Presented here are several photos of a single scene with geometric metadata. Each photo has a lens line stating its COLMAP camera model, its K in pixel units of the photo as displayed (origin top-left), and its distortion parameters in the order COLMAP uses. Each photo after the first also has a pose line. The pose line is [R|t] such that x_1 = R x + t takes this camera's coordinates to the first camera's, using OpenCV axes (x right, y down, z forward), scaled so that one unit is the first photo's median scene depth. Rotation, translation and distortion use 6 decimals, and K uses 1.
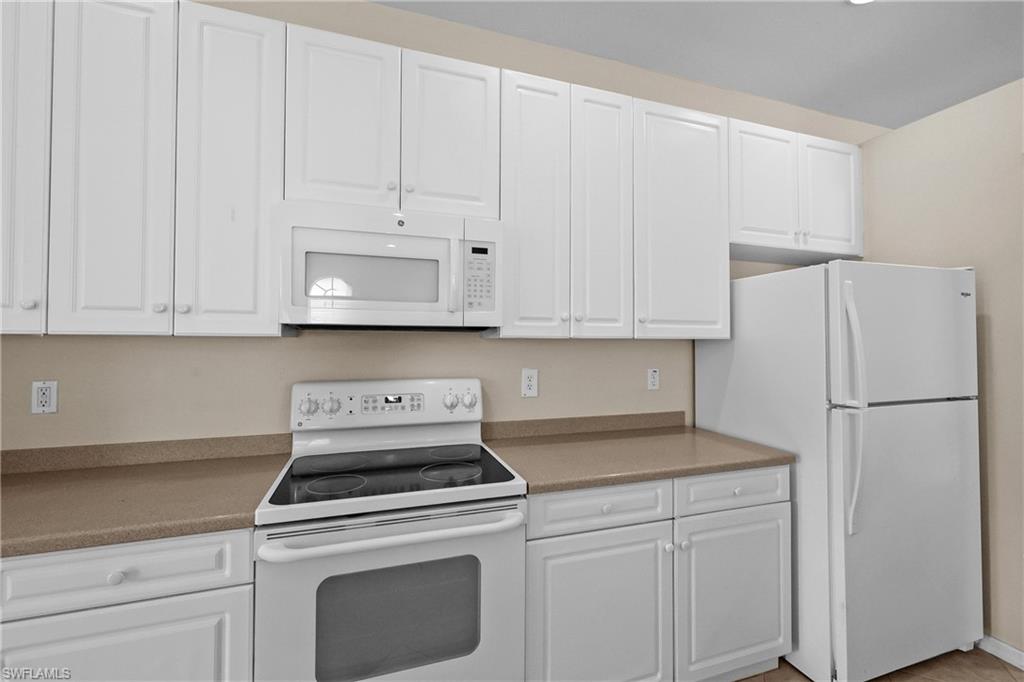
lens RADIAL K [[432.4, 0, 512.0], [0, 432.4, 334.5], [0, 0, 1]] dist [-0.001108, -0.000001]
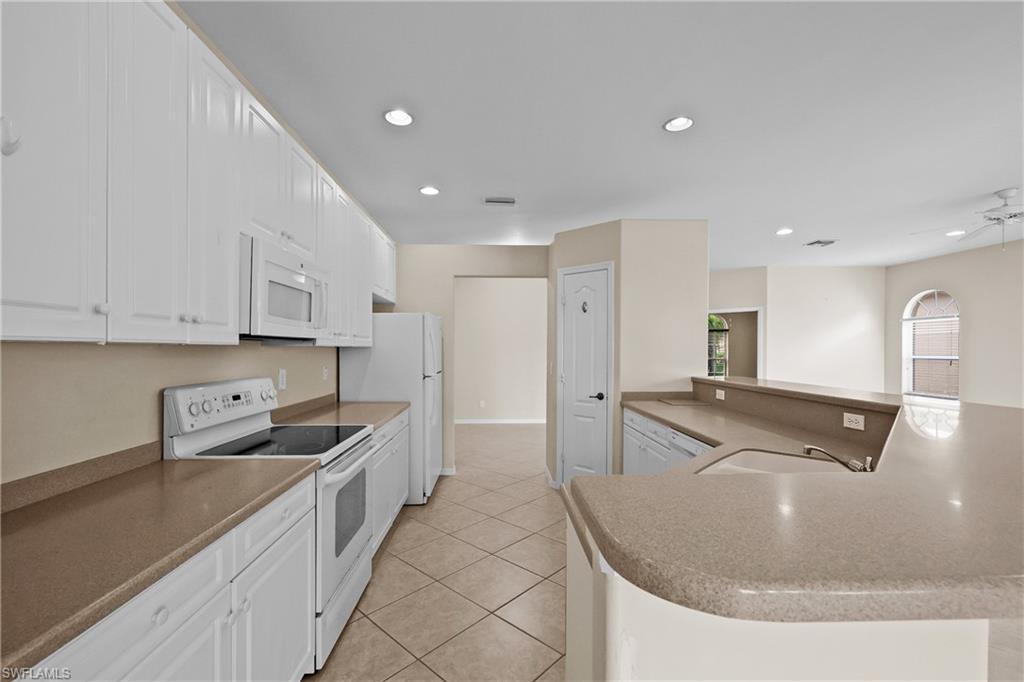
lens RADIAL K [[432.4, 0, 508.9], [0, 432.4, 347.7], [0, 0, 1]] dist [-0.001108, -0.000001]
pose [[0.284778, -0.000115, 0.958594, -1.239166], [-0.017513, 0.999832, 0.005323, -0.005872], [-0.958434, -0.018304, 0.284728, -0.055338]]
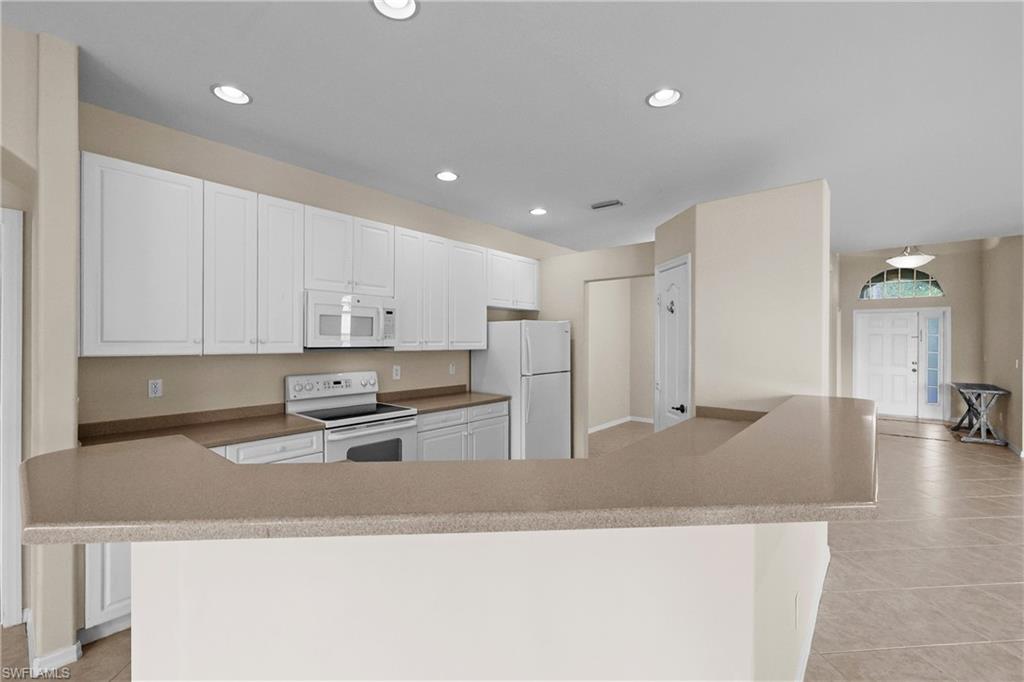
lens RADIAL K [[432.4, 0, 511.2], [0, 432.4, 339.9], [0, 0, 1]] dist [-0.001108, -0.000001]
pose [[0.855365, -0.000249, 0.518025, -0.639386], [-0.008579, 0.999856, 0.014647, -0.084829], [-0.517954, -0.016973, 0.855240, -1.144169]]
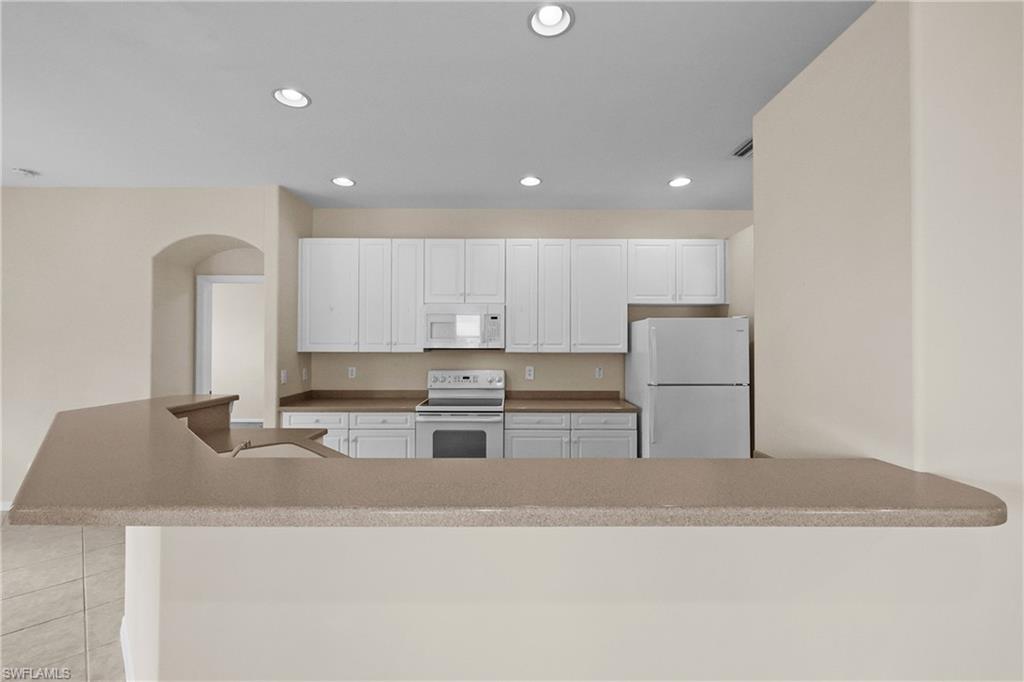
lens RADIAL K [[432.4, 0, 508.8], [0, 432.4, 338.0], [0, 0, 1]] dist [-0.001108, -0.000001]
pose [[0.948133, -0.005932, -0.317820, 0.735547], [0.006923, 0.999974, 0.001990, -0.075925], [0.317800, -0.004087, 0.948149, -1.235261]]
